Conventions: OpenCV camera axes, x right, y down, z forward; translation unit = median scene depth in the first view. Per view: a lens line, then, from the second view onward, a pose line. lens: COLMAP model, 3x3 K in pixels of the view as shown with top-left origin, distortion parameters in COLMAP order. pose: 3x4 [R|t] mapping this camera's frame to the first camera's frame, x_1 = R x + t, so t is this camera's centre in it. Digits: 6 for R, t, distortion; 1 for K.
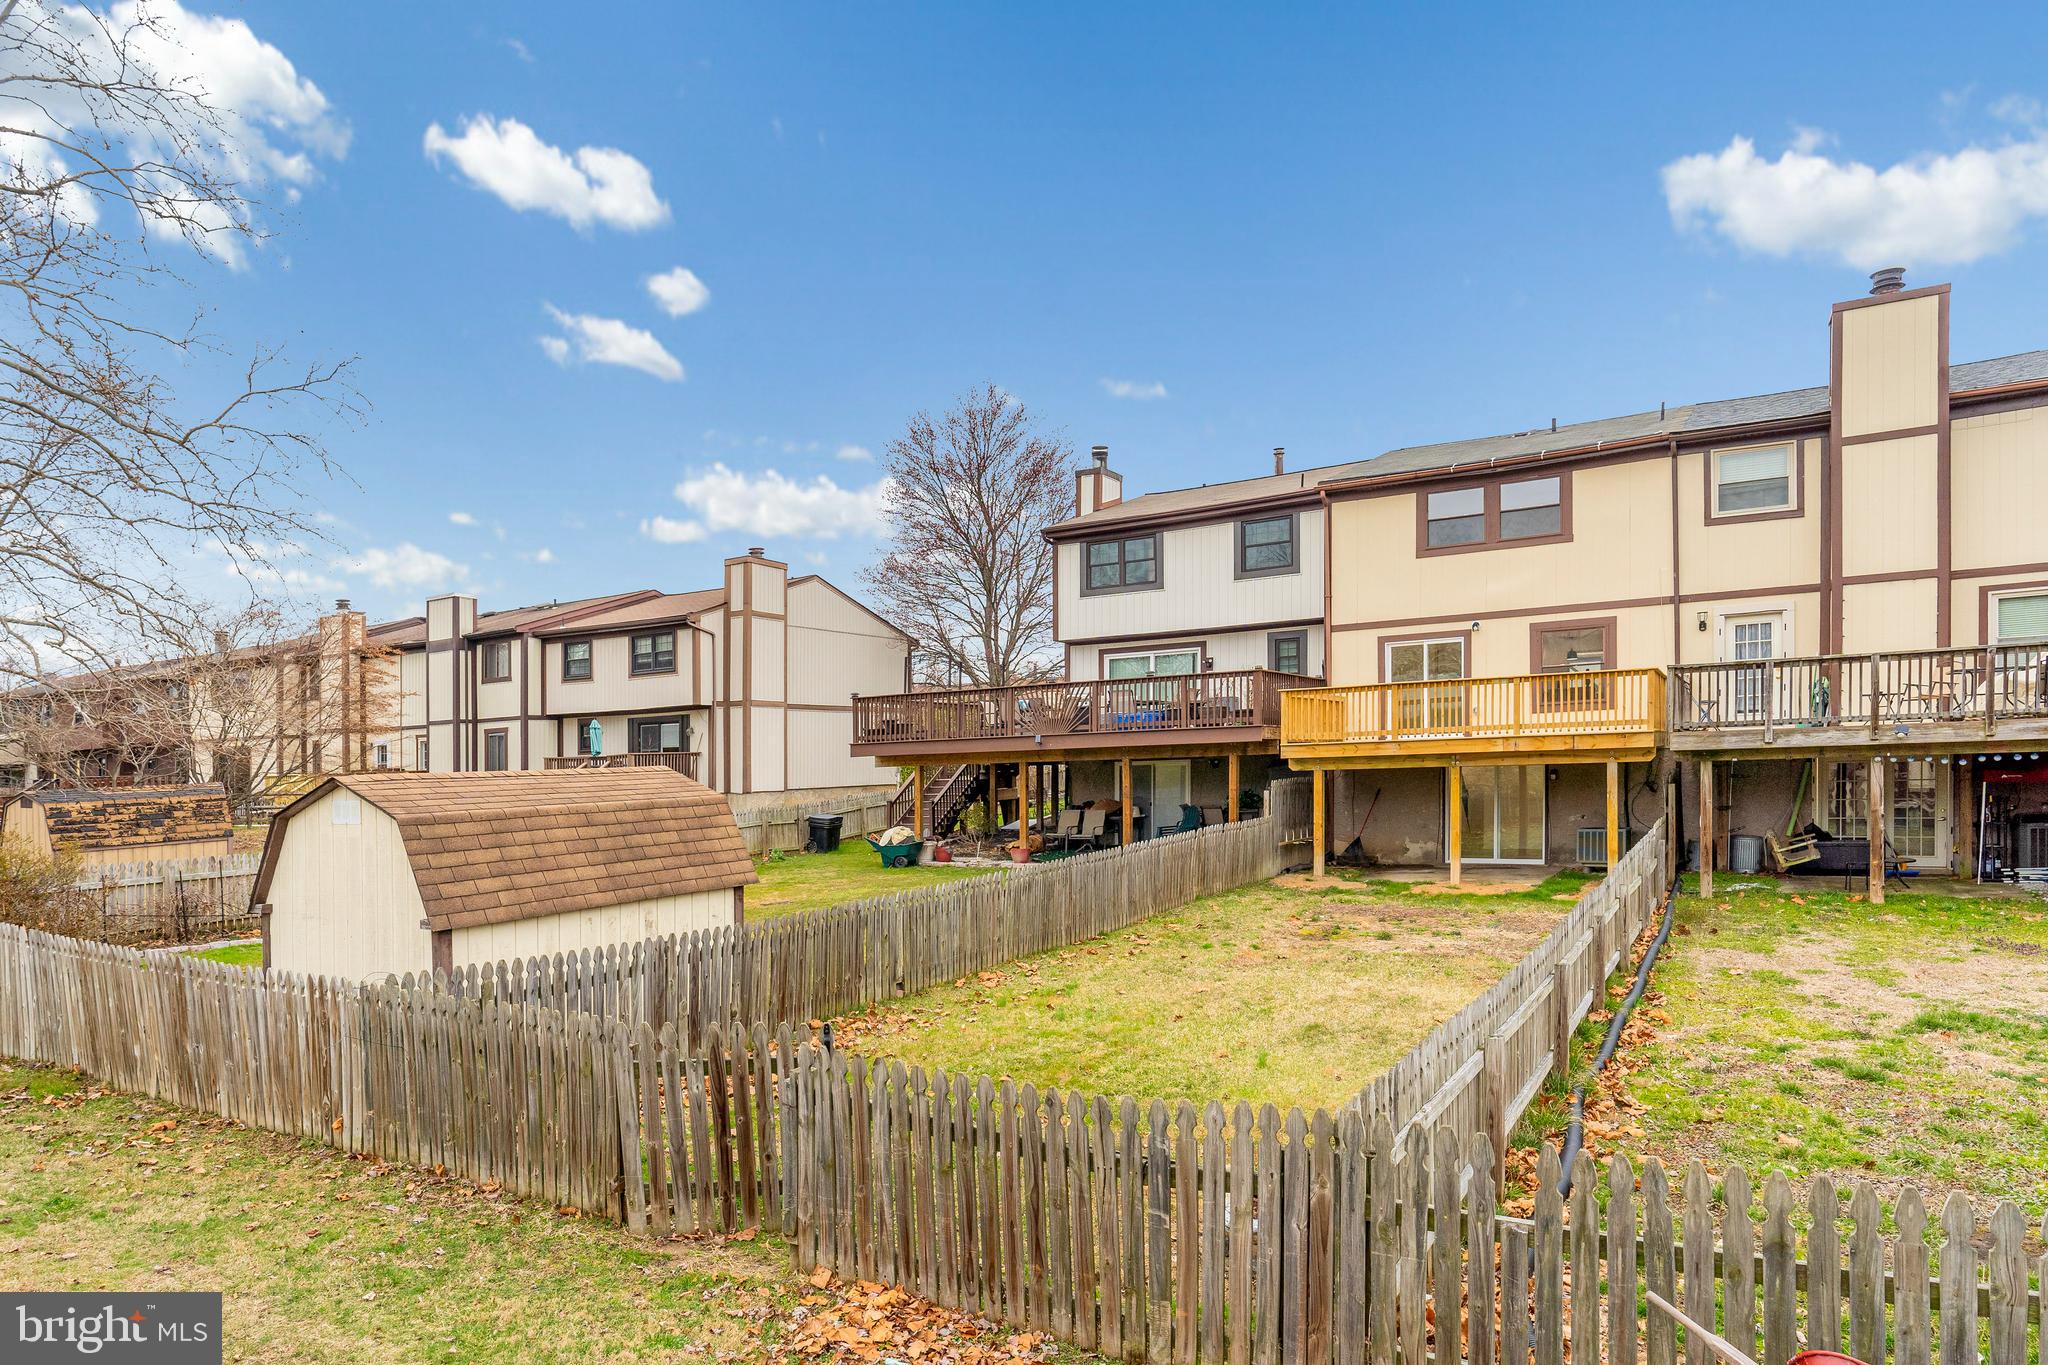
lens RADIAL K [[1171.5, 0, 1024.0], [0, 1171.5, 682.5], [0, 0, 1]] dist [-0.000272, 0.000591]
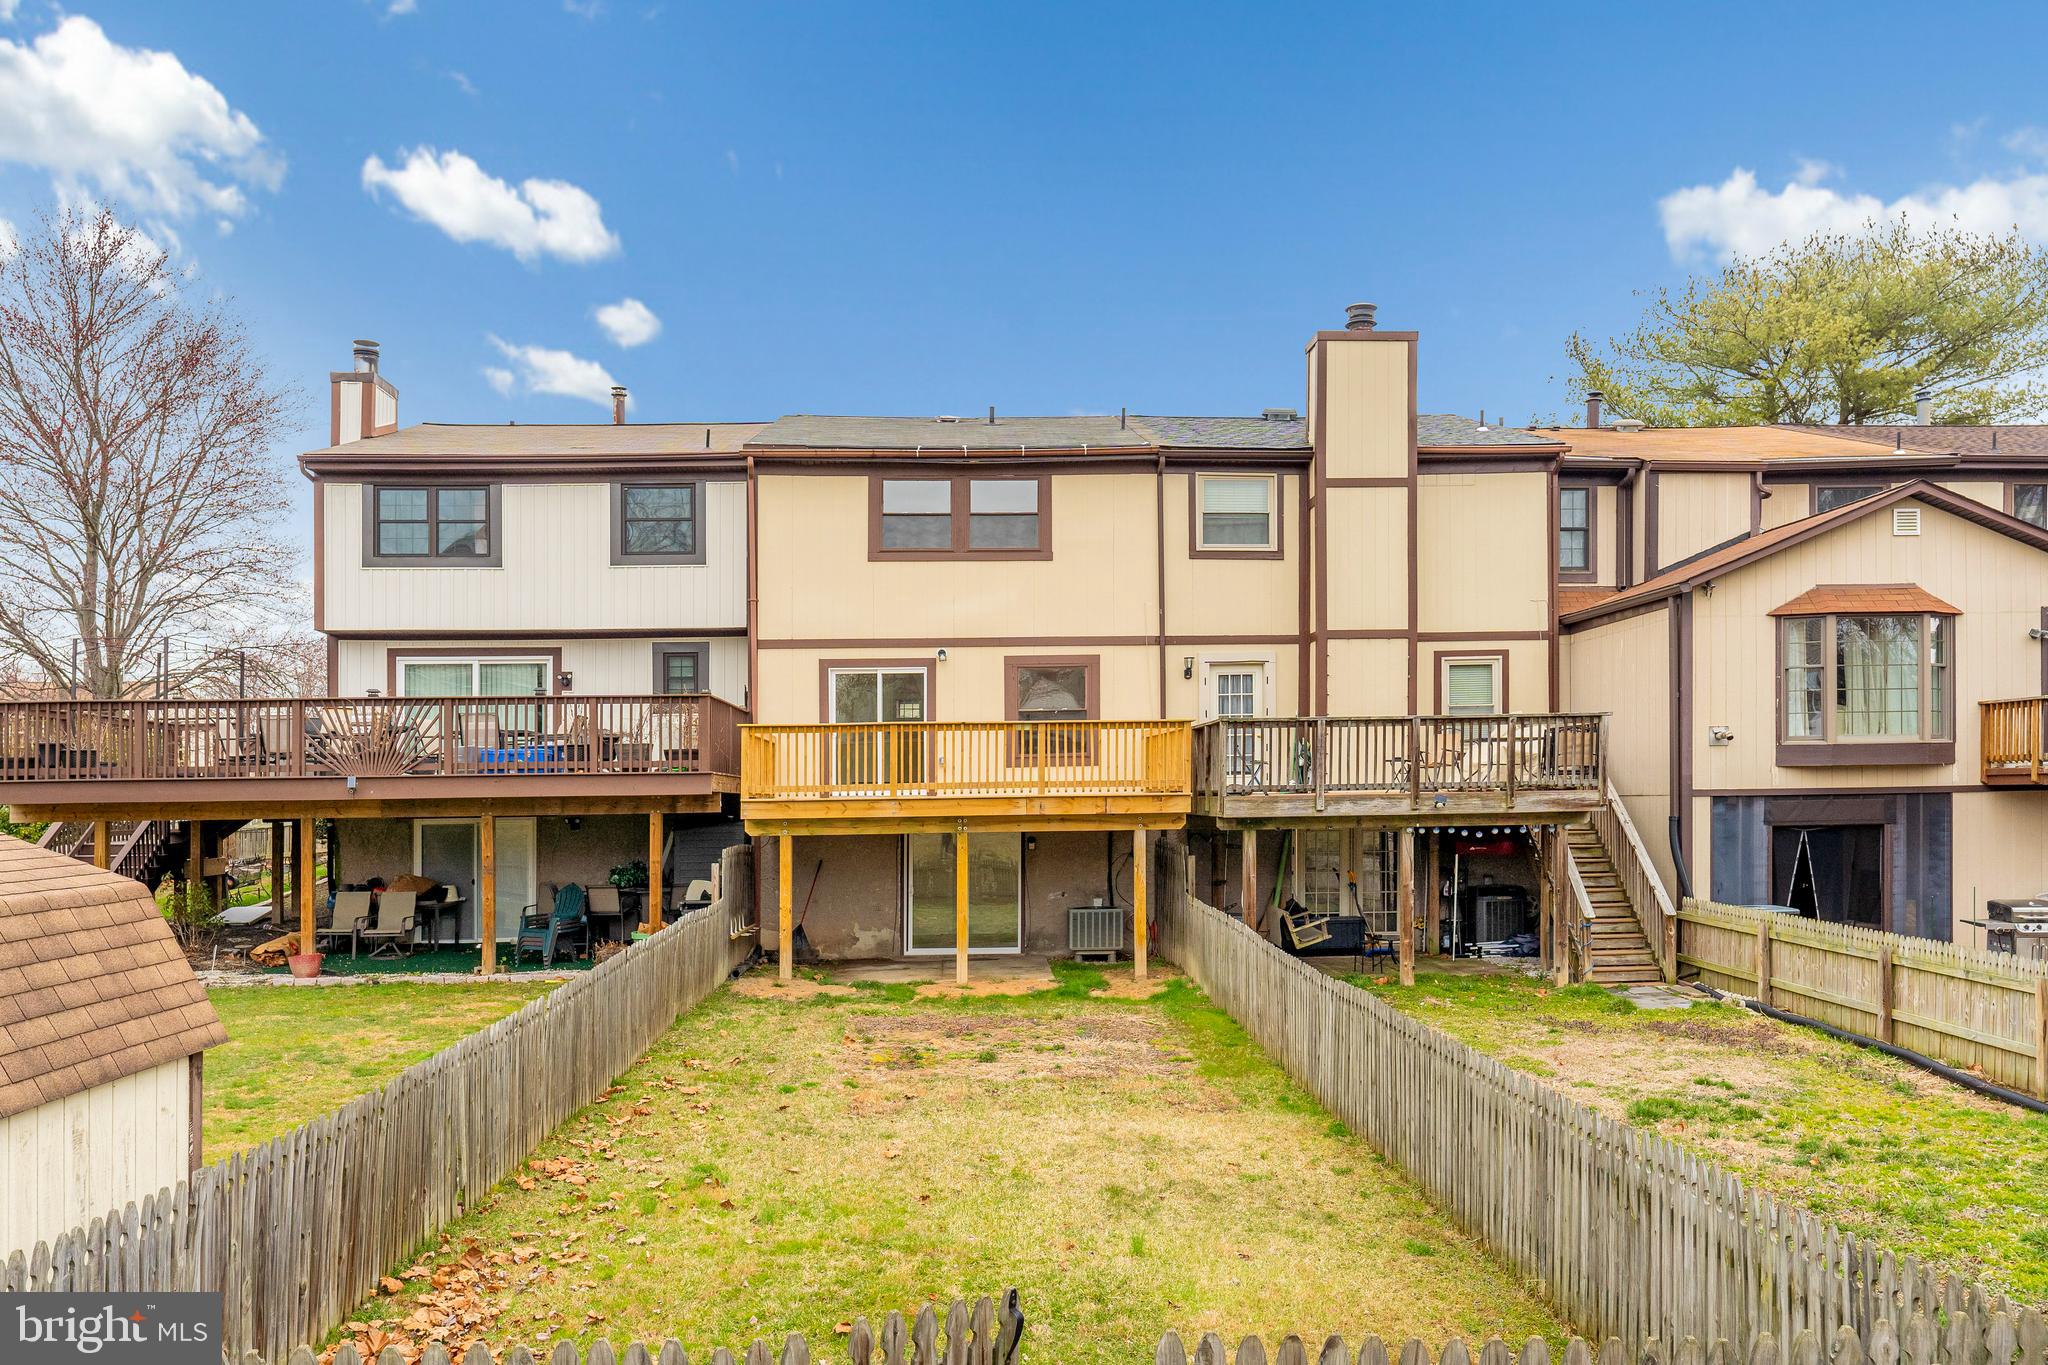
lens RADIAL K [[1560.7, 0, 1025.8], [0, 1560.7, 736.1], [0, 0, 1]] dist [0.002578, 0.003678]
pose [[0.843111, 0.042400, 0.536065, -0.139548], [-0.049997, 0.998749, -0.000362, 0.004631], [-0.535410, -0.026497, 0.844177, 0.085236]]
